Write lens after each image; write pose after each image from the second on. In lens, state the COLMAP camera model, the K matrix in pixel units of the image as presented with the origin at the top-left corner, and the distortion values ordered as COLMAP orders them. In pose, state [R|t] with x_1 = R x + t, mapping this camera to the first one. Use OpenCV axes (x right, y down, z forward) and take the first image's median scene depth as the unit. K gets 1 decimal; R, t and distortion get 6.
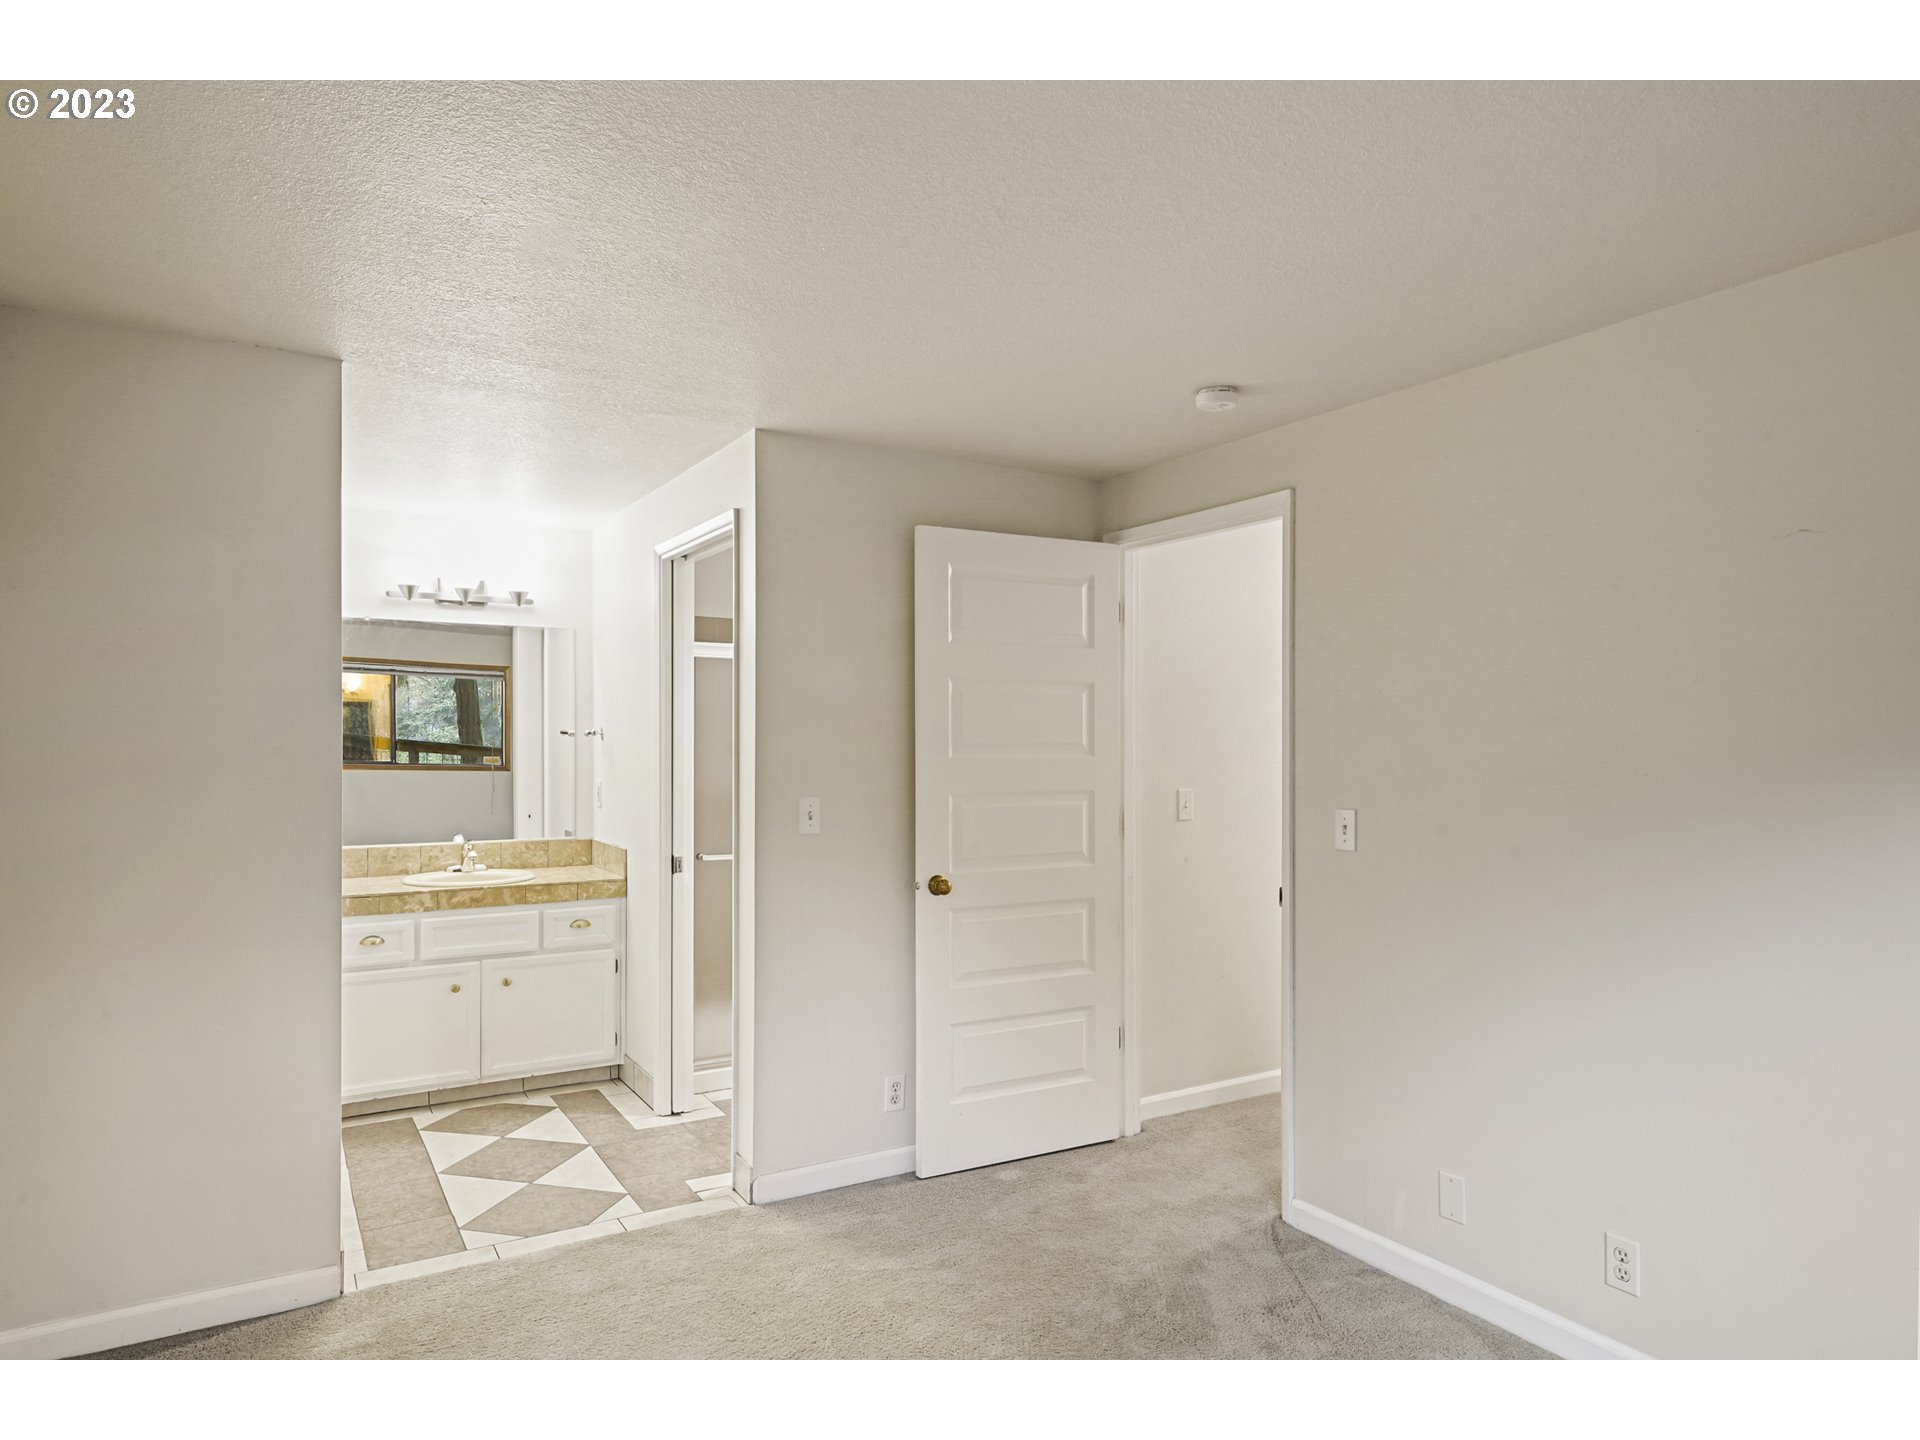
lens RADIAL K [[1213.8, 0, 948.7], [0, 1213.8, 719.8], [0, 0, 1]] dist [0.021751, -0.002810]
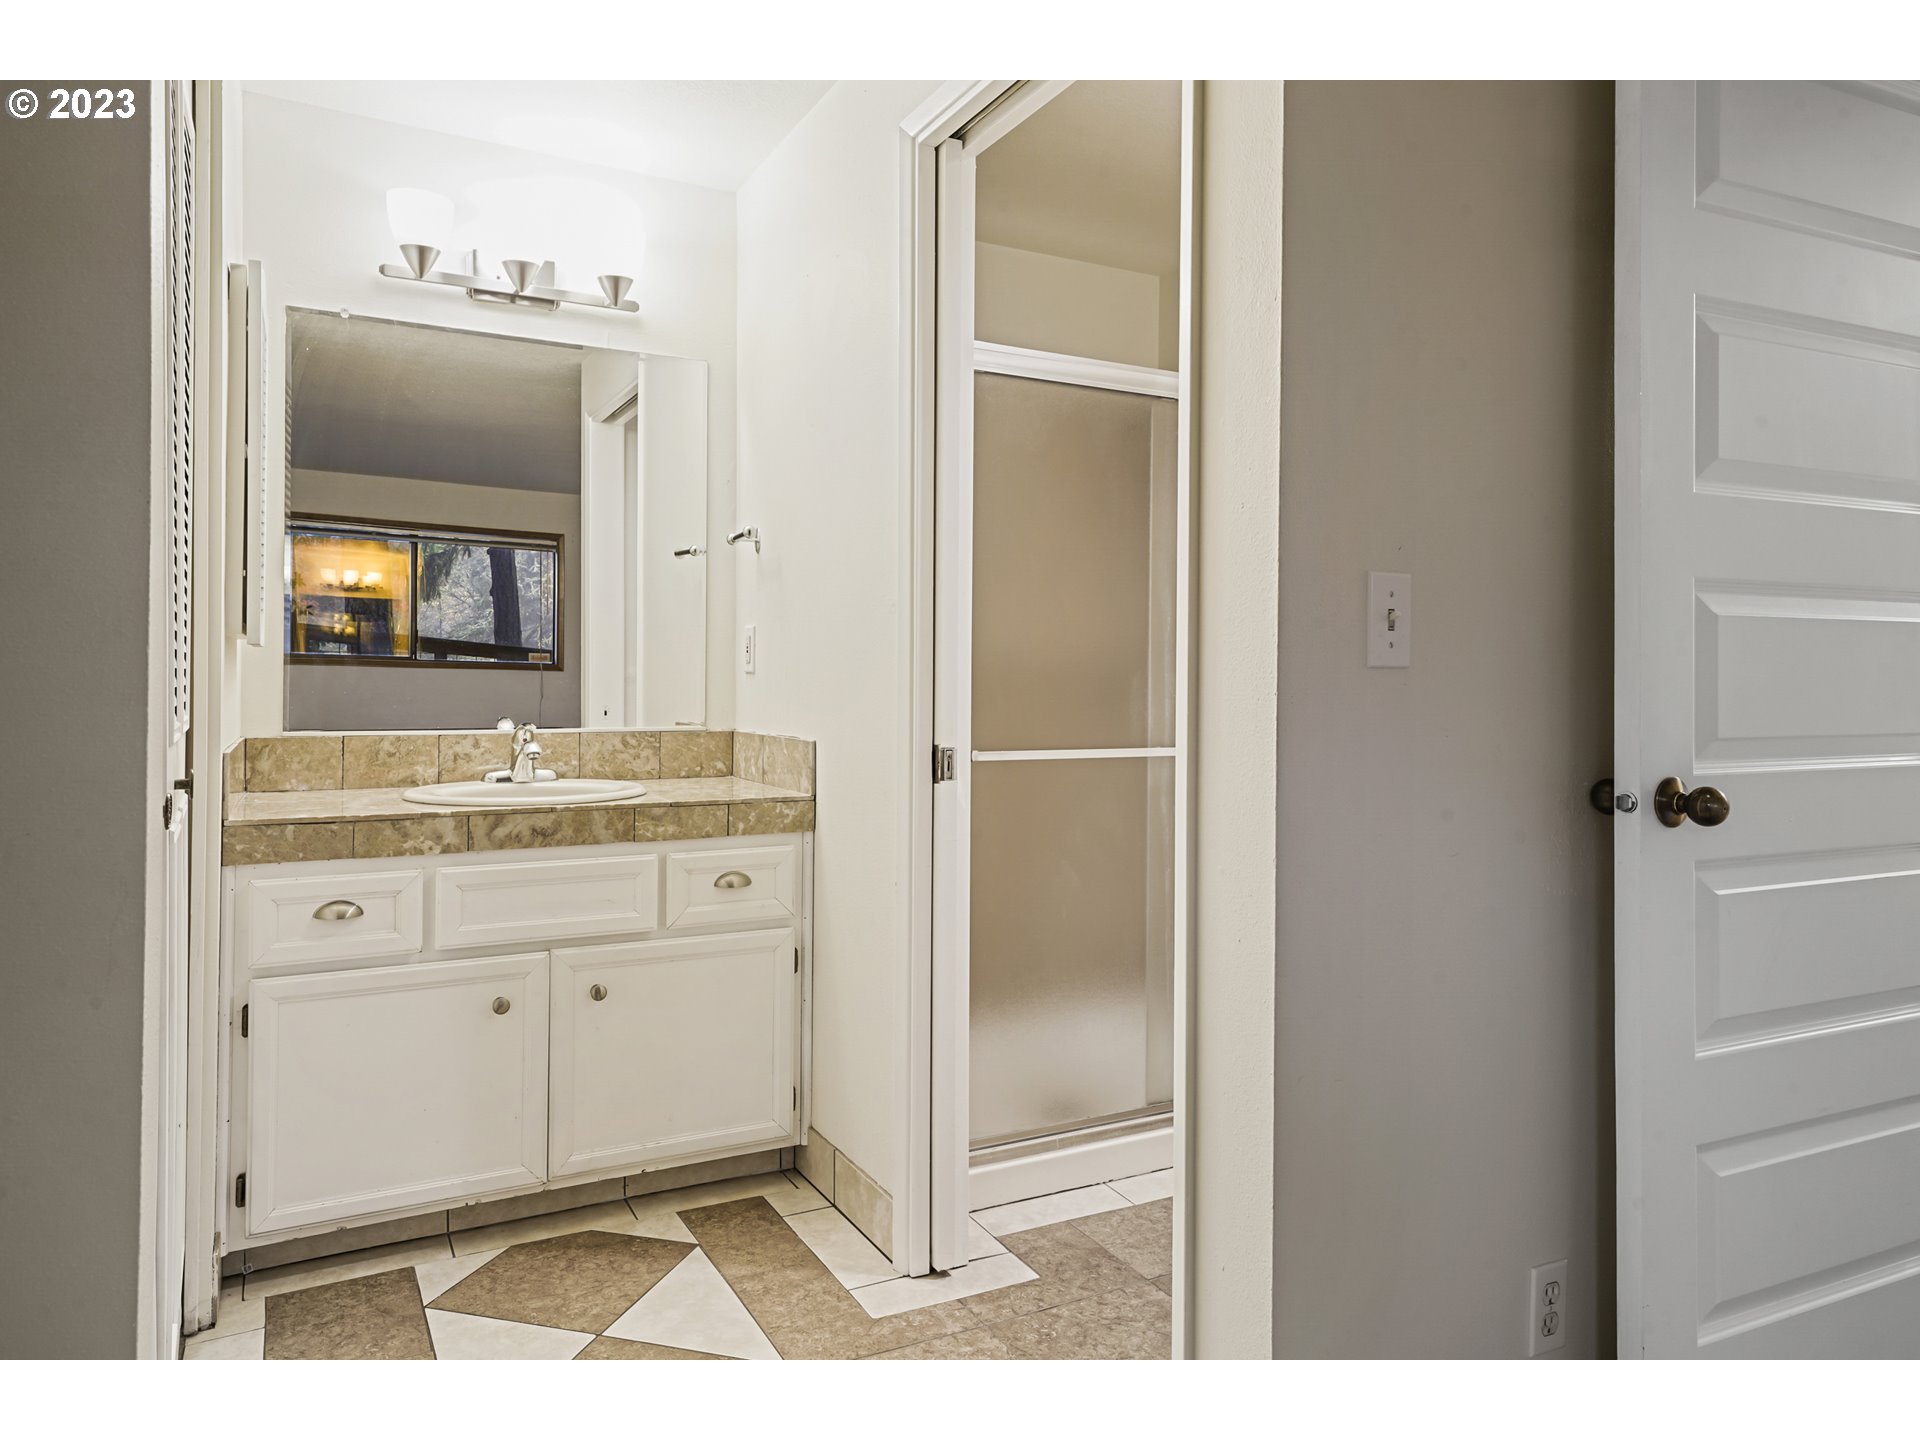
lens RADIAL K [[1334.7, 0, 954.5], [0, 1334.7, 634.5], [0, 0, 1]] dist [0.023837, -0.000255]
pose [[0.998706, 0.002761, -0.050790, -0.178845], [-0.003441, 0.999905, -0.013317, 0.068875], [0.050748, 0.013475, 0.998621, 0.427960]]
